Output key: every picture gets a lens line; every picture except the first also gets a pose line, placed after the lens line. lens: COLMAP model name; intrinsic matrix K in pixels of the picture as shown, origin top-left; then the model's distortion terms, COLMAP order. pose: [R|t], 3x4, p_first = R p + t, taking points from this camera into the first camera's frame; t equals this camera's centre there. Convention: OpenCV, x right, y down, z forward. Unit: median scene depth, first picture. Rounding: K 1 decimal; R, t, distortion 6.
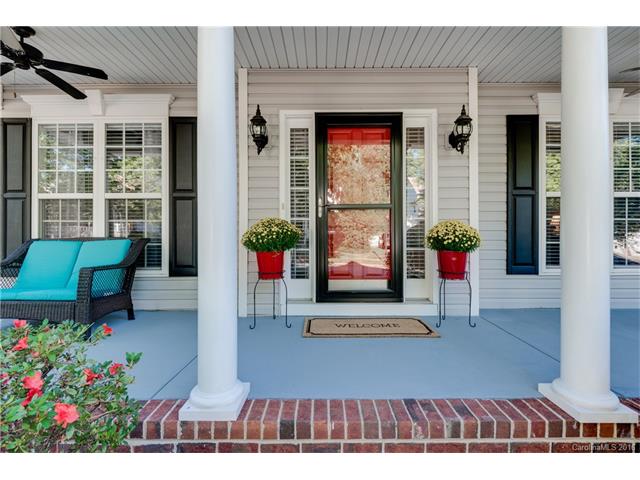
lens RADIAL K [[299.1, 0, 320.1], [0, 299.1, 230.2], [0, 0, 1]] dist [-0.009814, -0.000431]
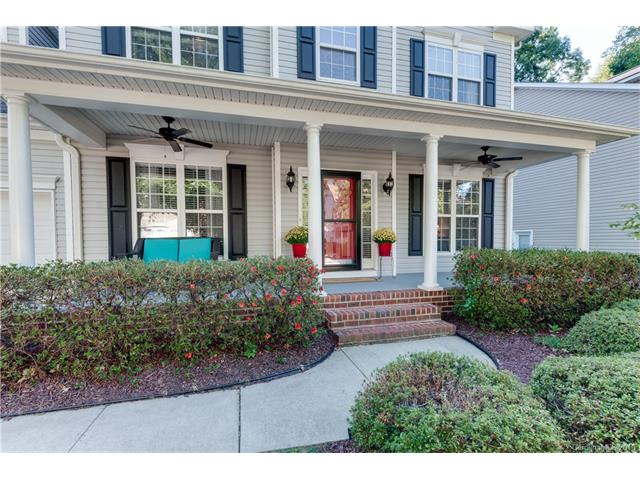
lens RADIAL K [[312.2, 0, 320.0], [0, 312.2, 240.0], [0, 0, 1]] dist [0.000422, -0.000133]
pose [[0.961400, -0.004737, 0.275114, -0.531029], [0.000661, 0.999889, 0.014908, 0.015173], [-0.275154, -0.014150, 0.961296, -0.866405]]
